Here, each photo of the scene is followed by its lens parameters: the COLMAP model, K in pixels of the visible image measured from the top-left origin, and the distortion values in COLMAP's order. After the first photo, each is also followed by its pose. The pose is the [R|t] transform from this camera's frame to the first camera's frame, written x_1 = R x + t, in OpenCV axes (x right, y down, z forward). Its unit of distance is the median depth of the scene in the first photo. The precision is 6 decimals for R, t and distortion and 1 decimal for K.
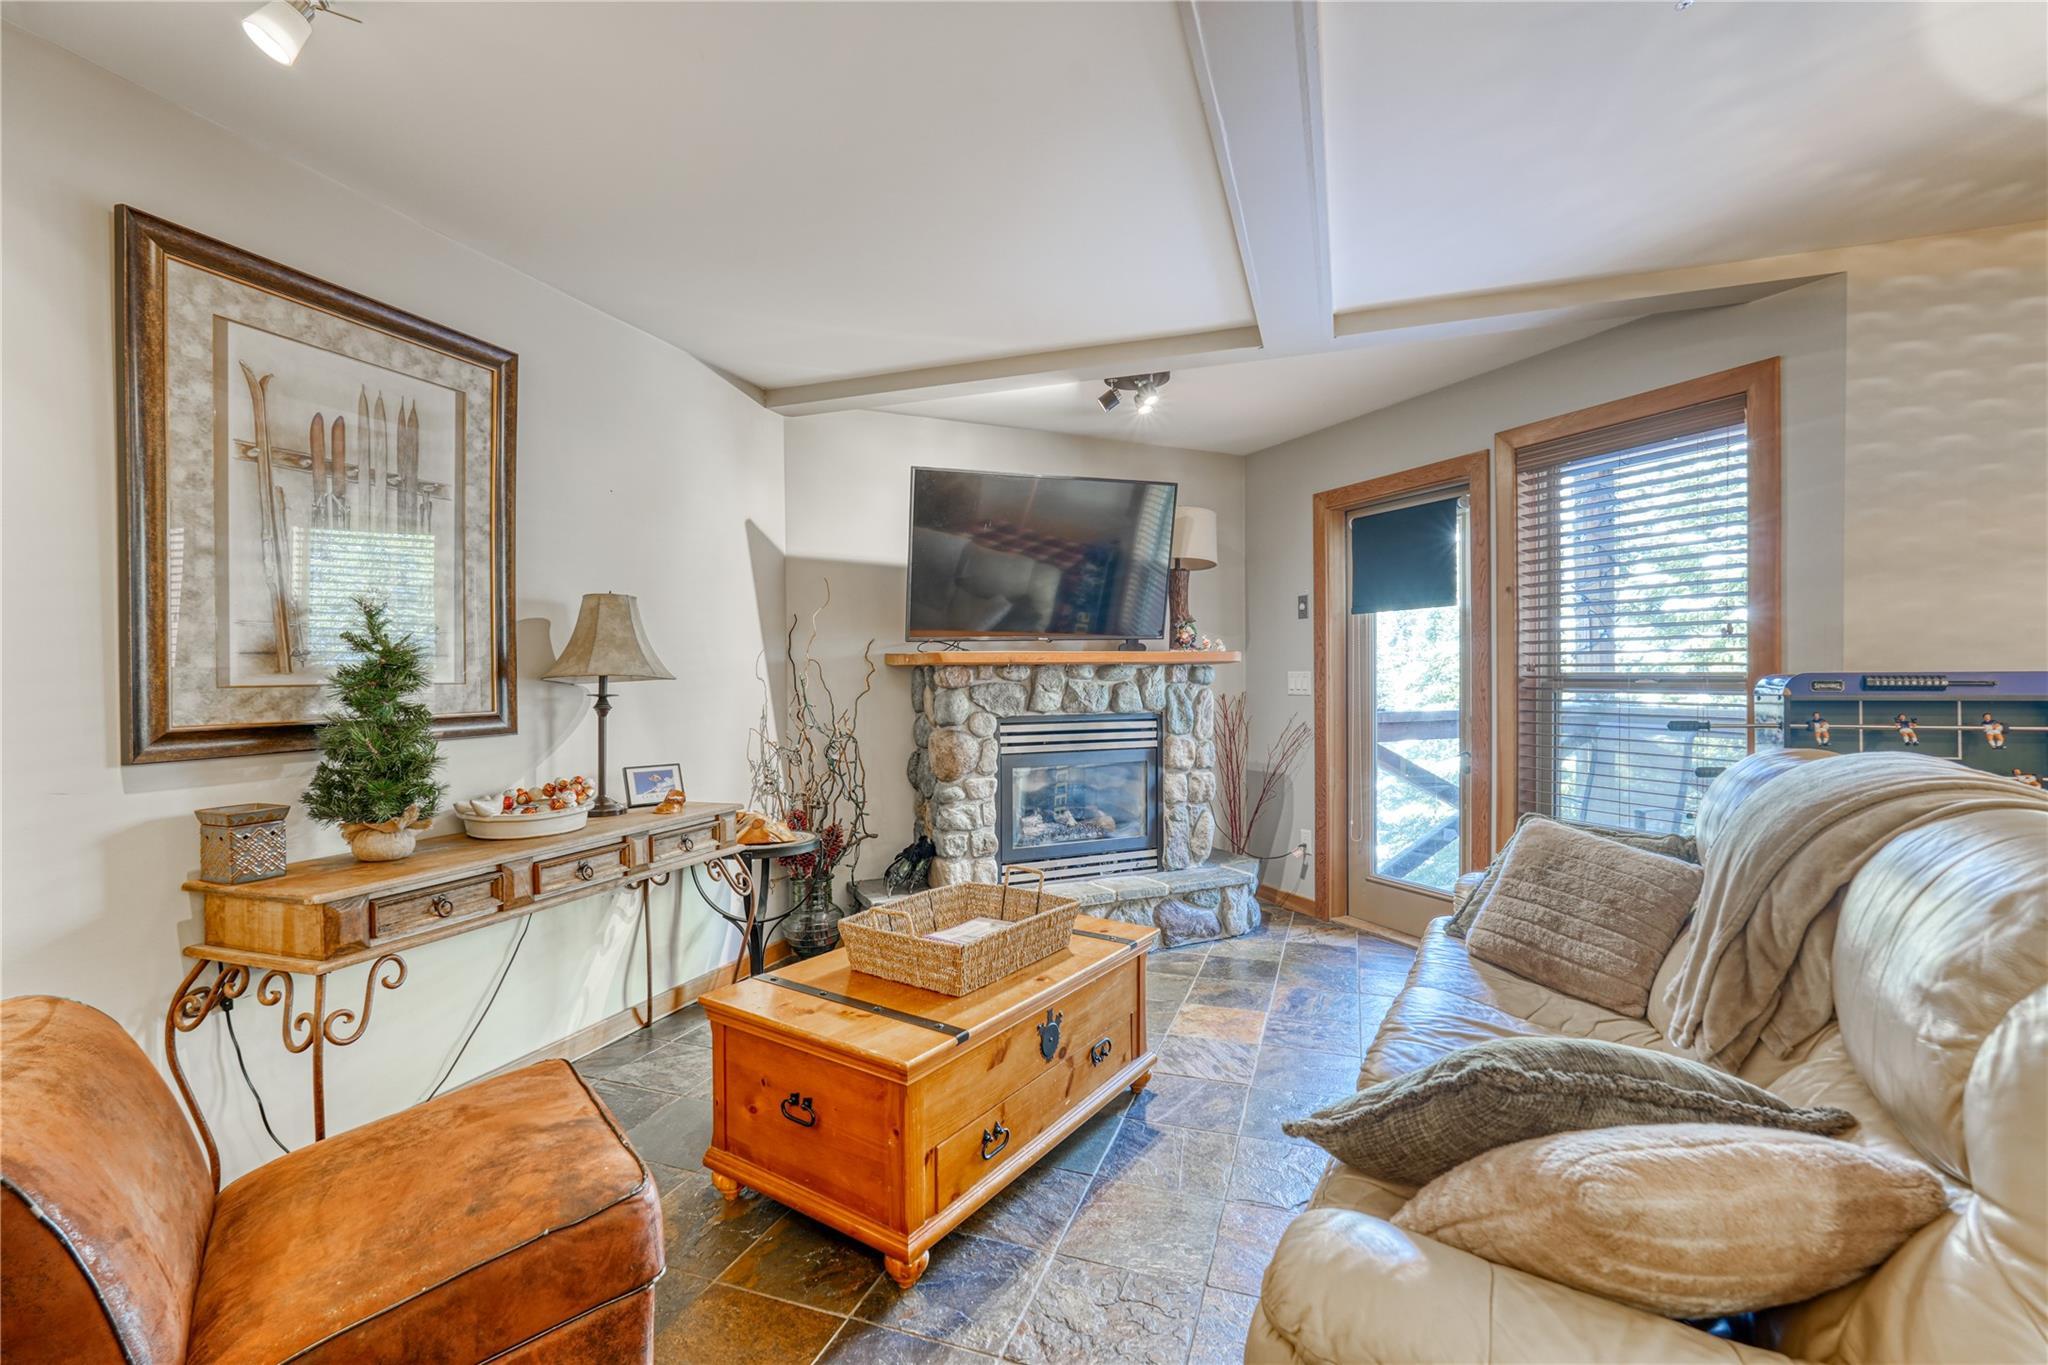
lens RADIAL K [[912.0, 0, 1023.9], [0, 912.0, 679.0], [0, 0, 1]] dist [-0.002677, 0.003377]
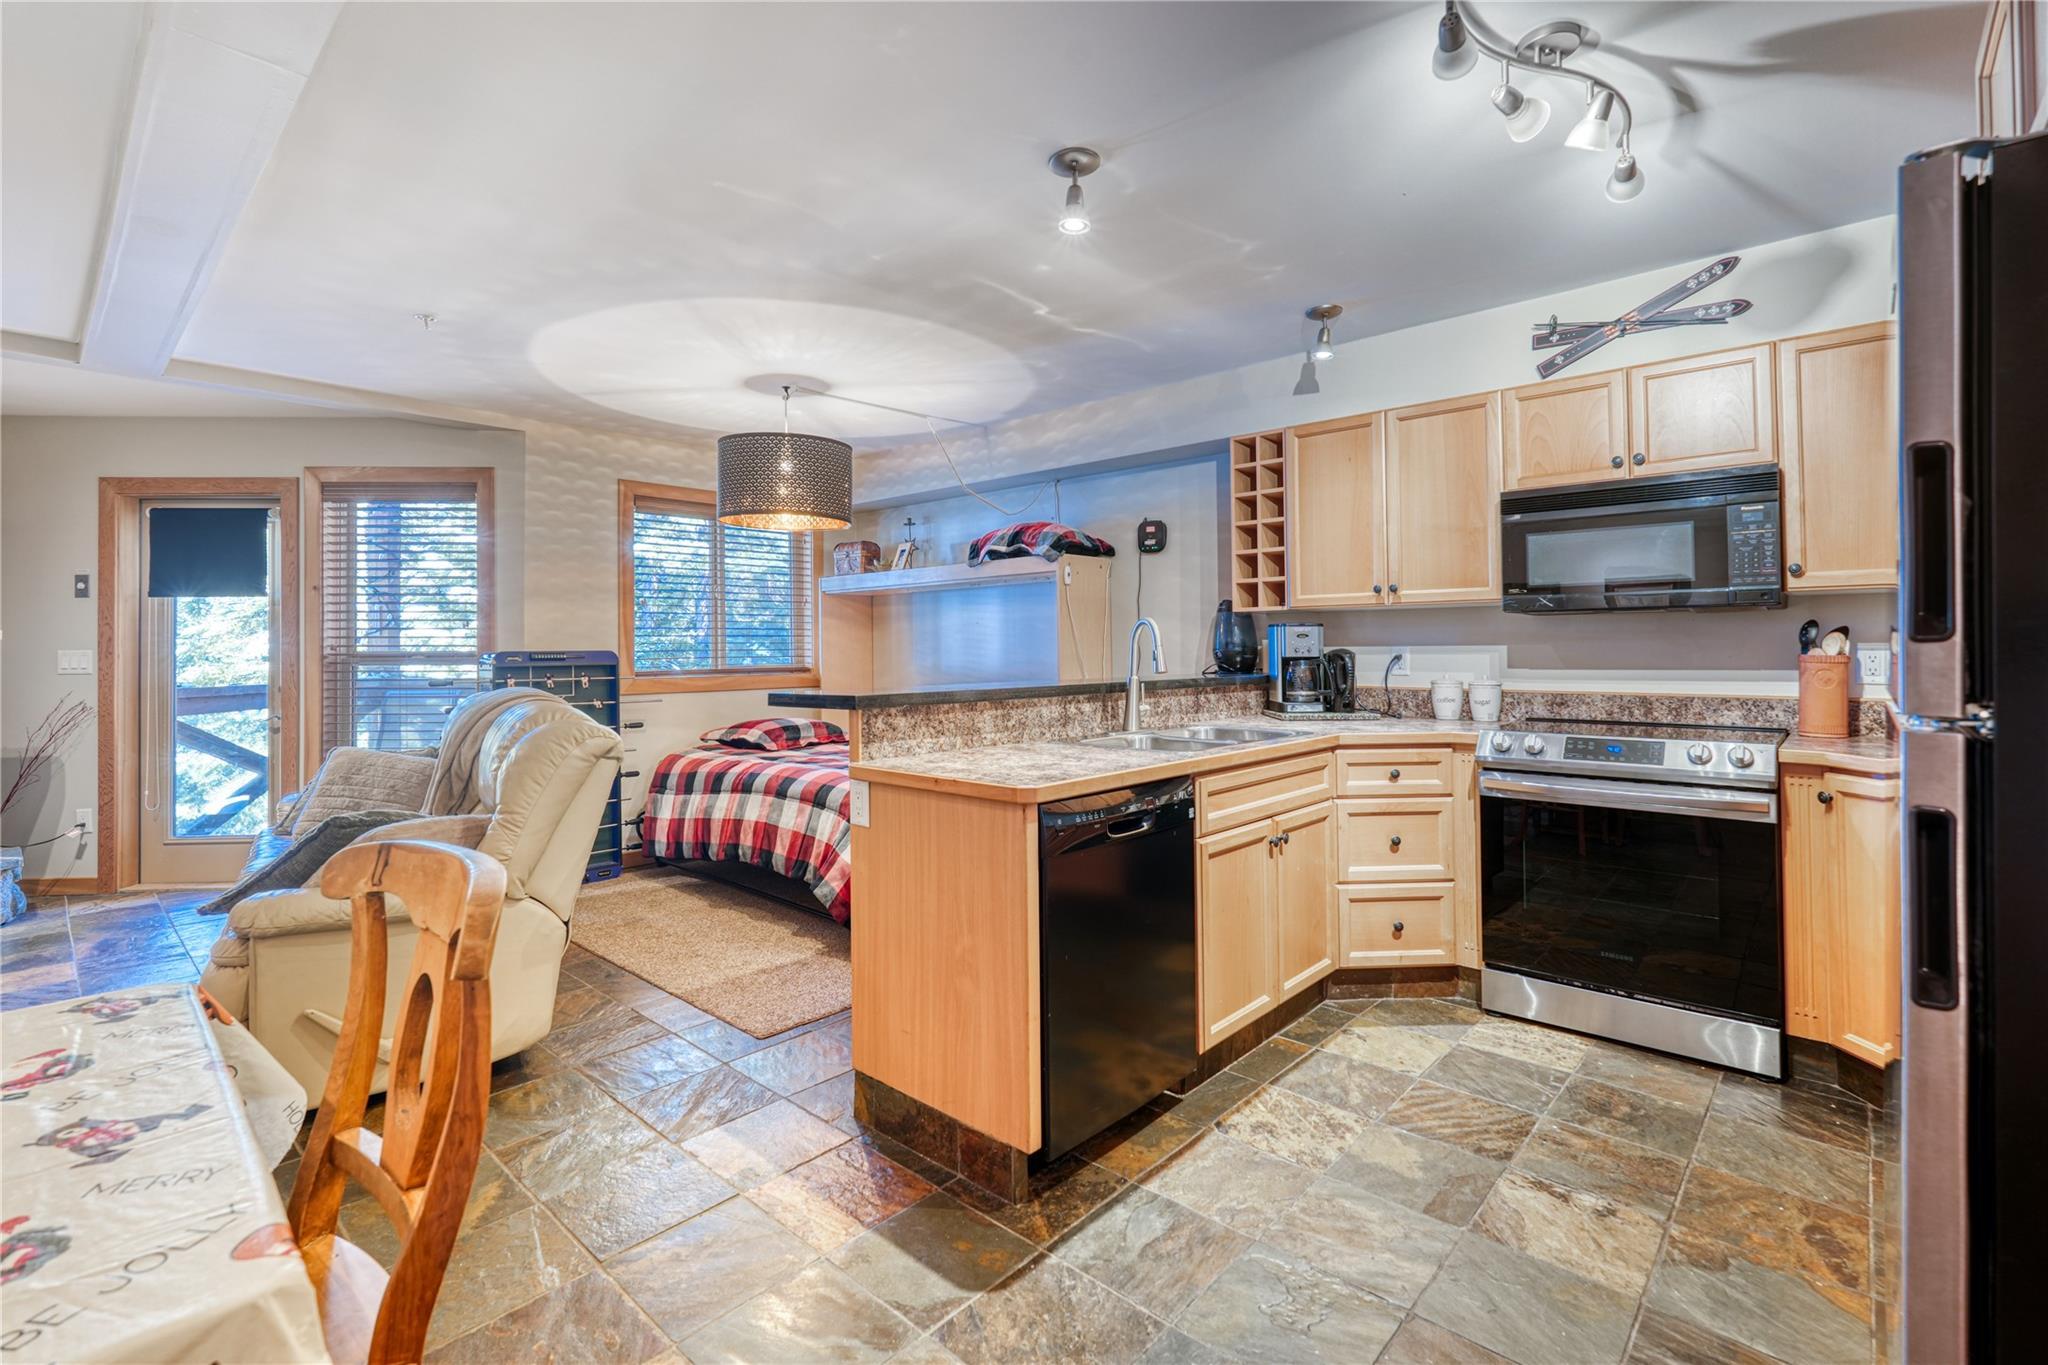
lens RADIAL K [[912.0, 0, 1006.7], [0, 912.0, 641.9], [0, 0, 1]] dist [-0.002677, 0.003377]
pose [[0.401476, 0.010344, 0.915811, -0.261246], [0.006711, 0.999876, -0.014235, 0.004448], [-0.915845, 0.011861, 0.401356, -0.422991]]
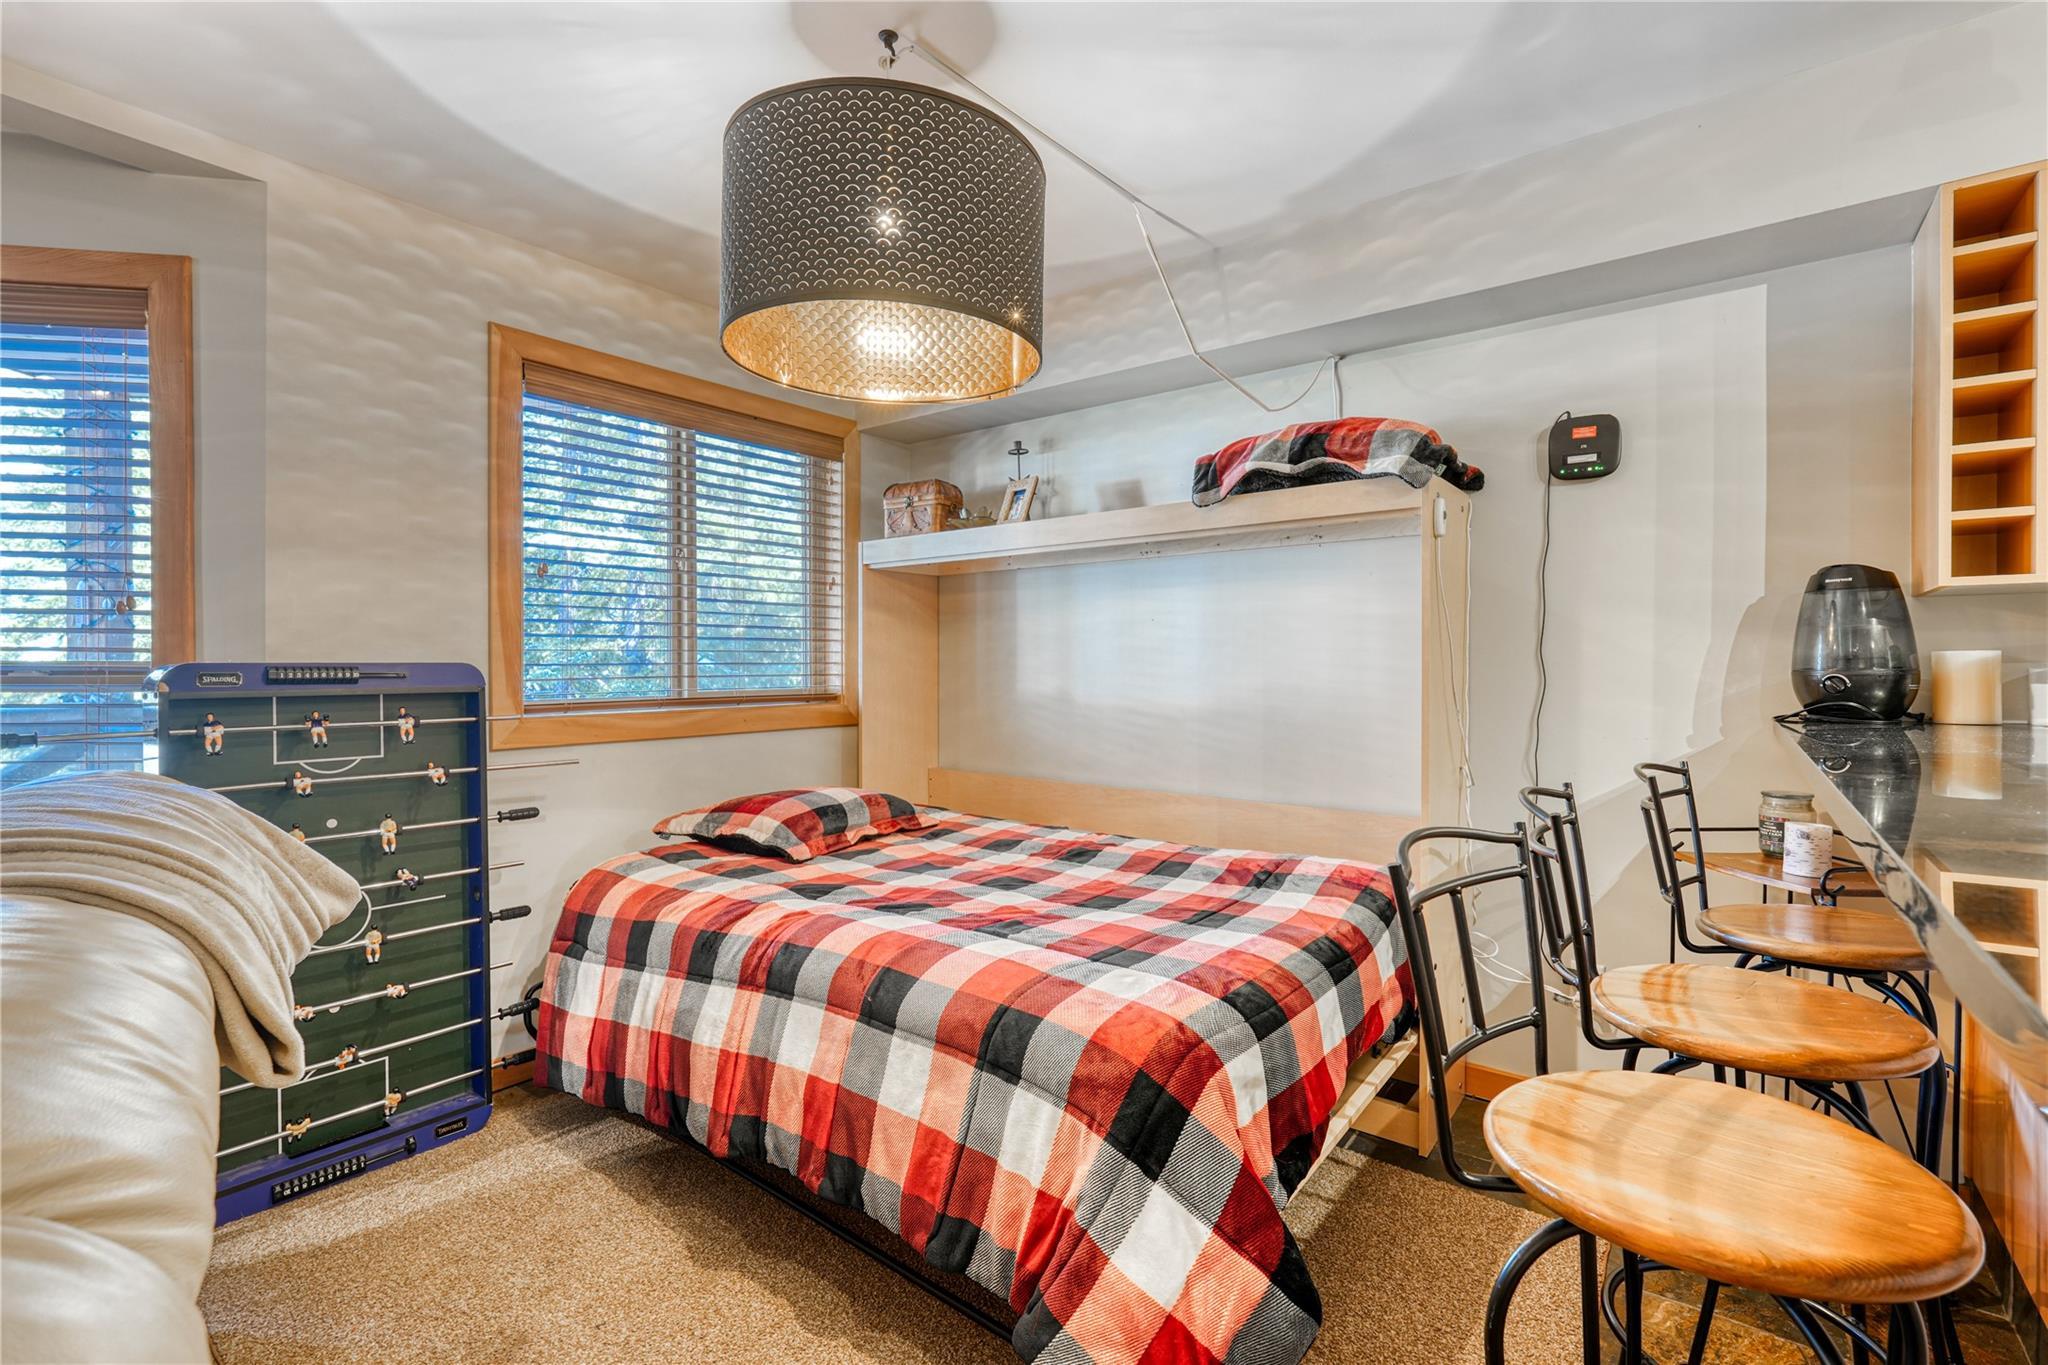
lens RADIAL K [[912.0, 0, 1037.8], [0, 912.0, 669.6], [0, 0, 1]] dist [-0.002677, 0.003377]
pose [[0.307368, -0.000064, 0.951591, 0.227997], [-0.000434, 1.000000, 0.000207, -0.001062], [-0.951591, -0.000477, 0.307368, 0.050888]]
